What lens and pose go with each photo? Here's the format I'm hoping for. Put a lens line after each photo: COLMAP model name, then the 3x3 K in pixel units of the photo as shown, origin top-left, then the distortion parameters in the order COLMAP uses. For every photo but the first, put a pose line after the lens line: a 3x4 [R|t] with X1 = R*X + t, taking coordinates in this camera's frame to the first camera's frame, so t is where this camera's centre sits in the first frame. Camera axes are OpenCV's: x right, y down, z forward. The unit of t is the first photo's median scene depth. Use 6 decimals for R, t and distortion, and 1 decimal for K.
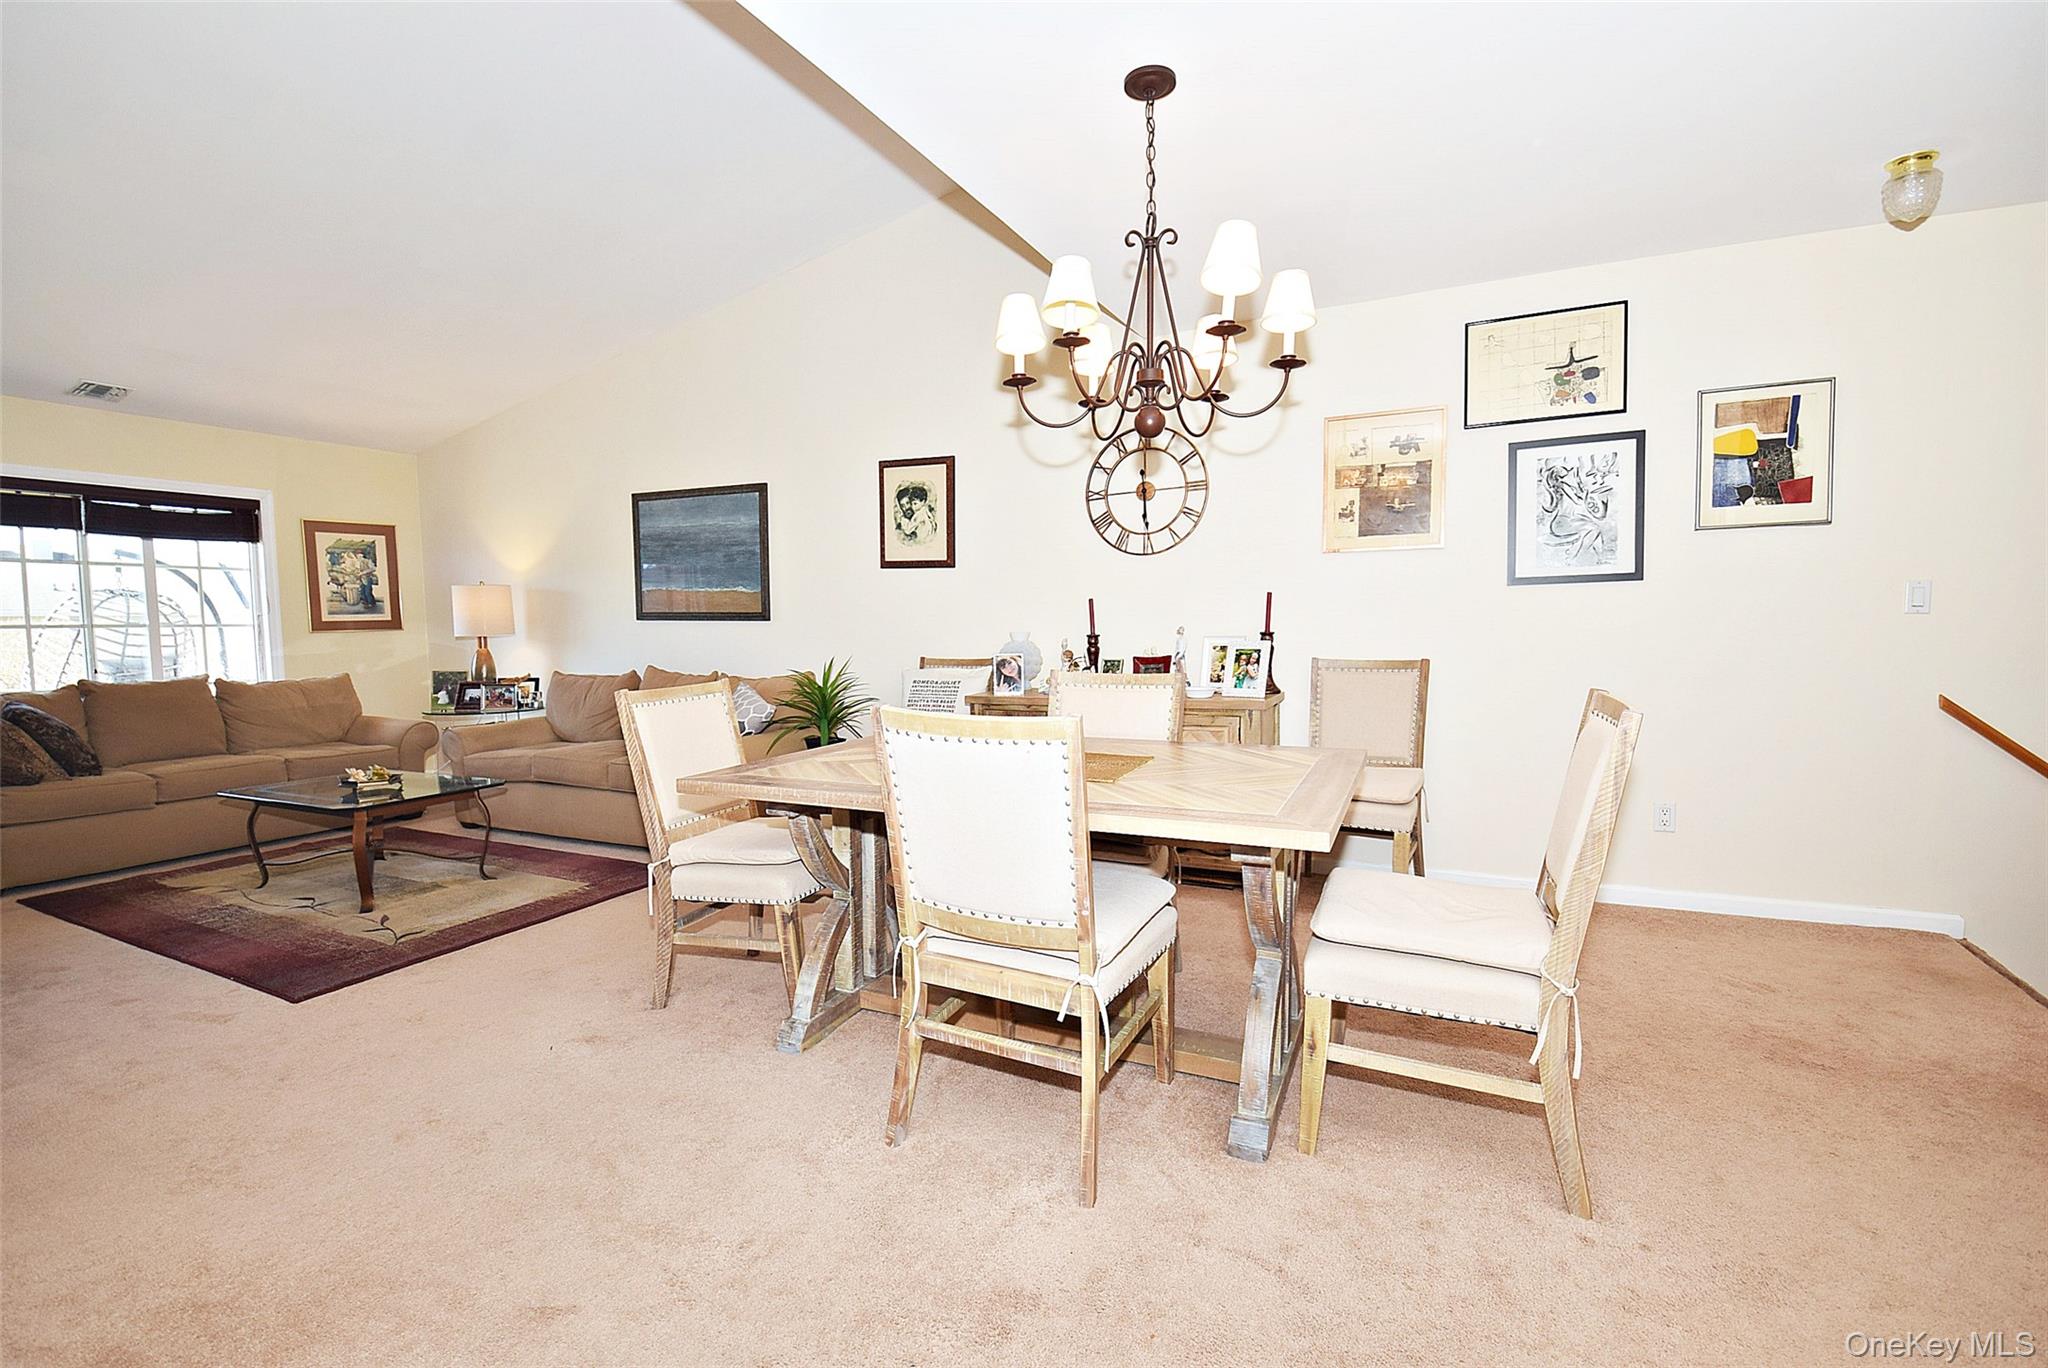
lens RADIAL K [[928.5, 0, 1013.8], [0, 928.5, 683.5], [0, 0, 1]] dist [0.029863, -0.029102]
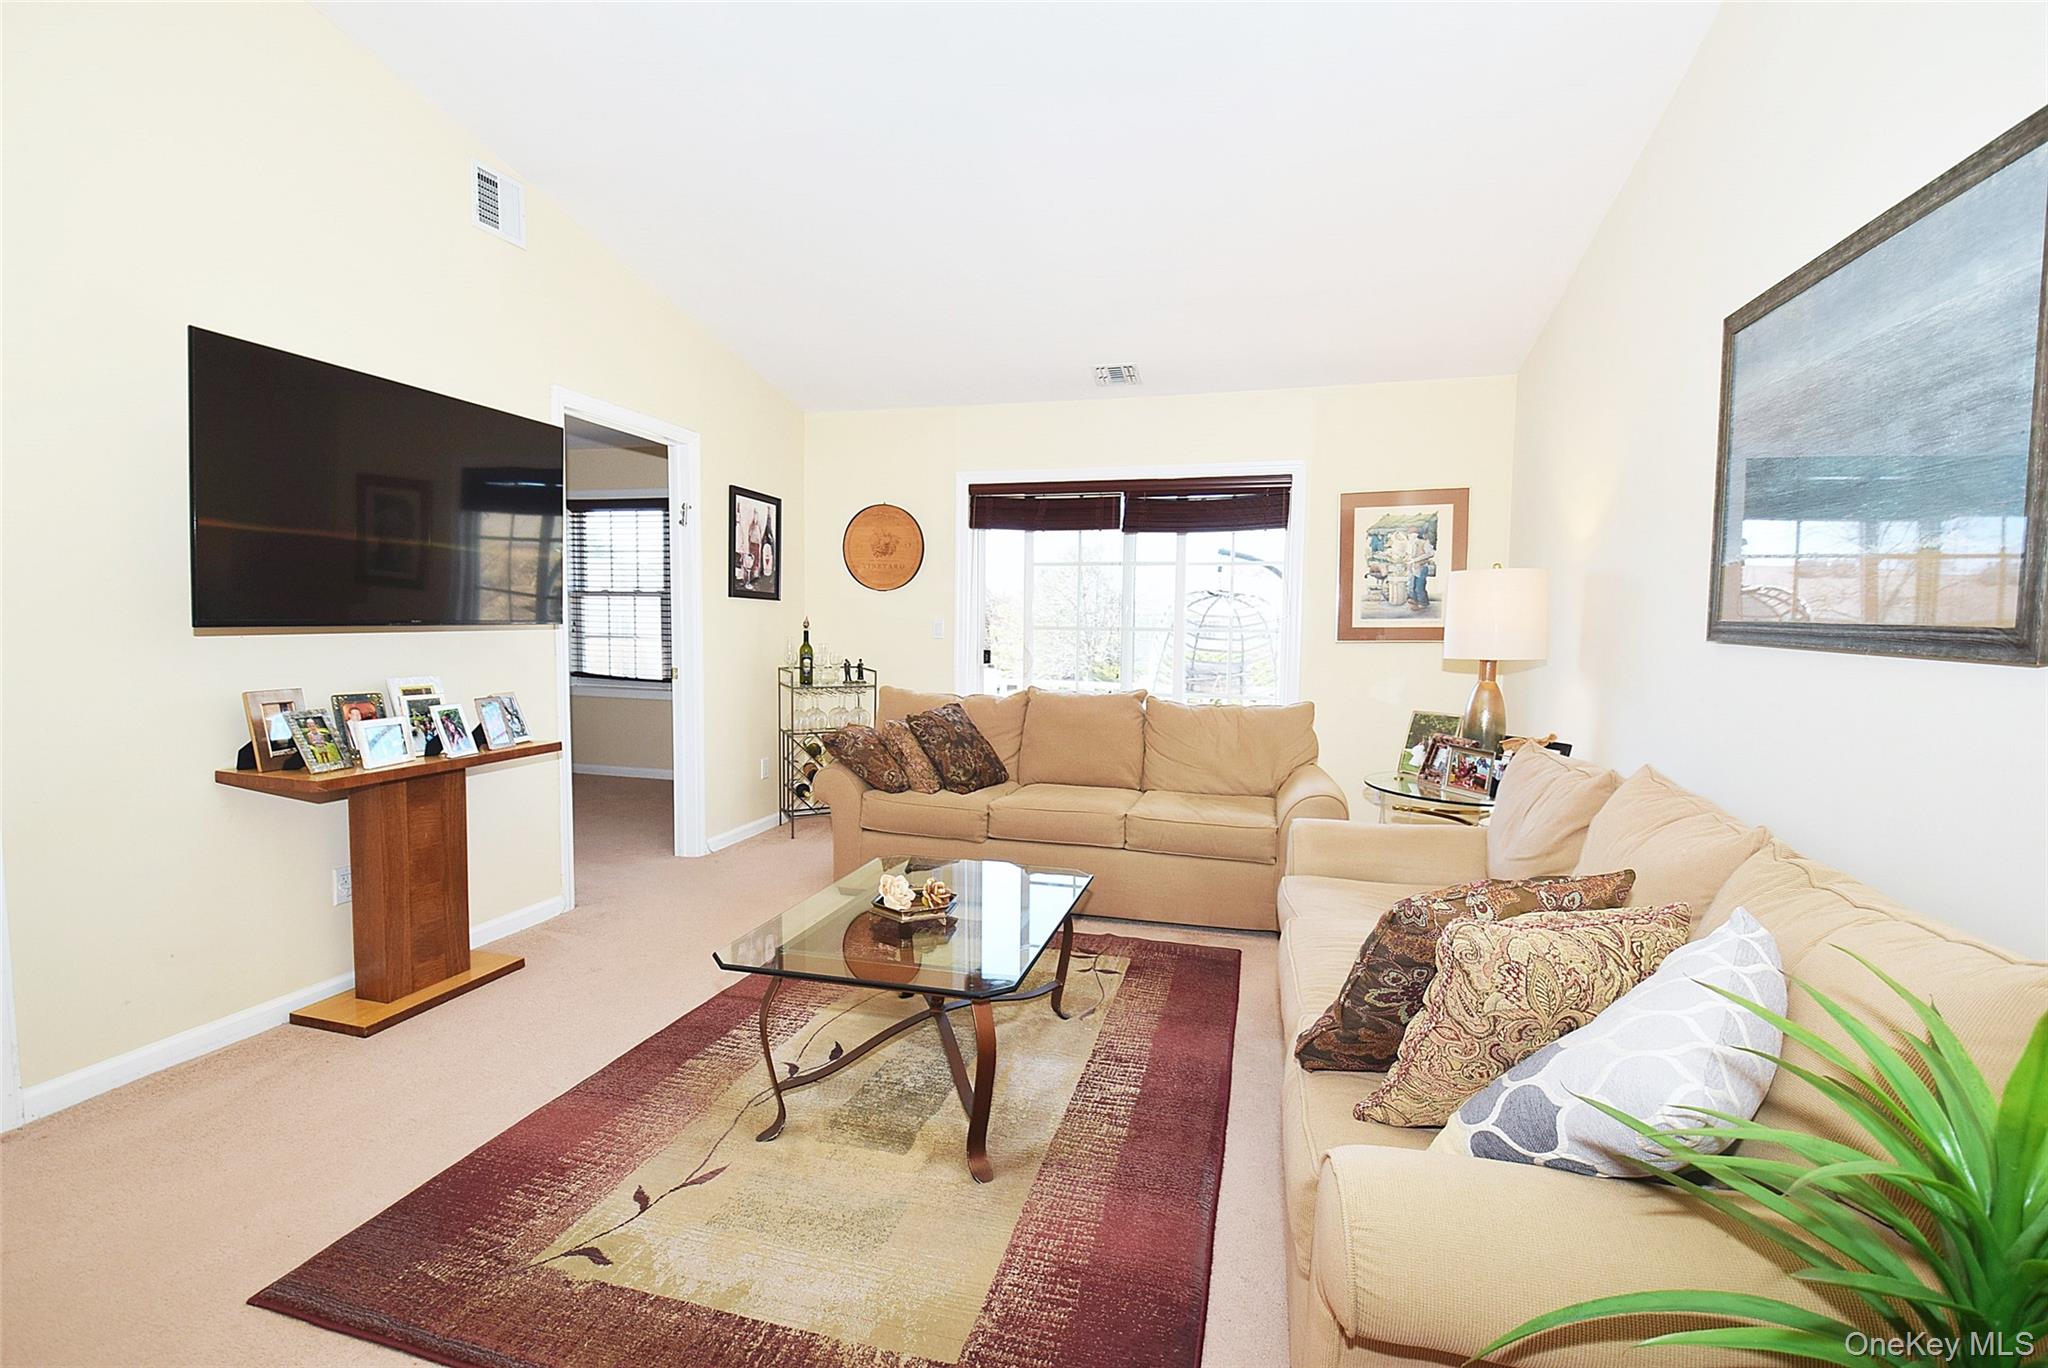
lens RADIAL K [[905.4, 0, 1008.8], [0, 905.4, 694.8], [0, 0, 1]] dist [-0.002713, -0.011567]
pose [[0.193680, 0.092306, -0.976713, -0.114665], [-0.074643, 0.994065, 0.079145, -0.072671], [0.978221, 0.057576, 0.199421, 0.859048]]
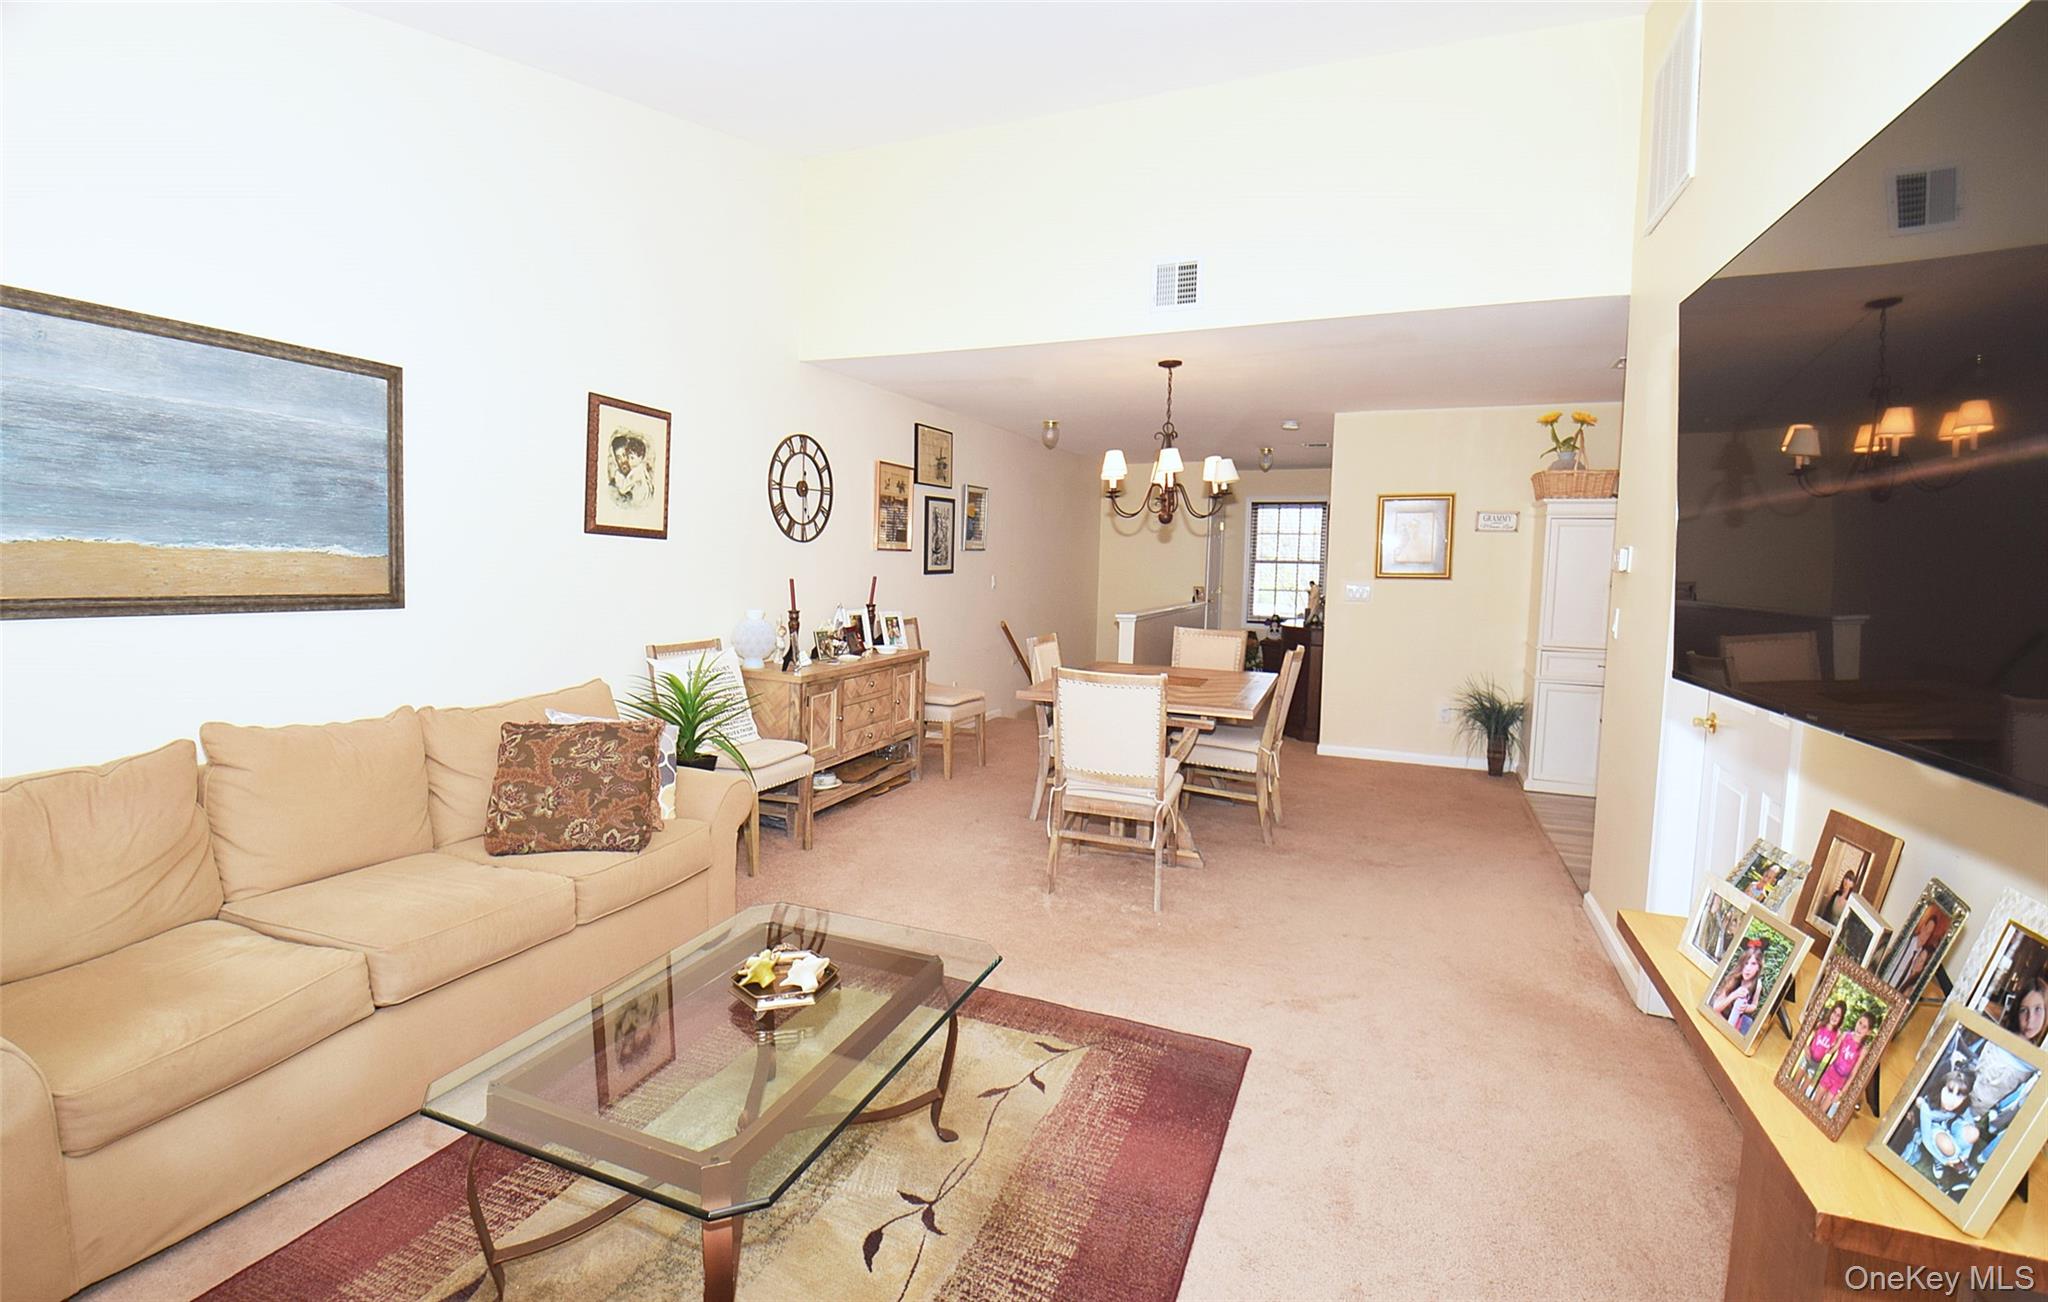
lens RADIAL K [[933.4, 0, 983.3], [0, 933.4, 631.0], [0, 0, 1]] dist [-0.000232, -0.000263]
pose [[-0.063710, -0.063792, 0.995927, -1.062454], [0.044600, 0.996776, 0.066699, -0.093468], [-0.996971, 0.048667, -0.060660, 0.840344]]
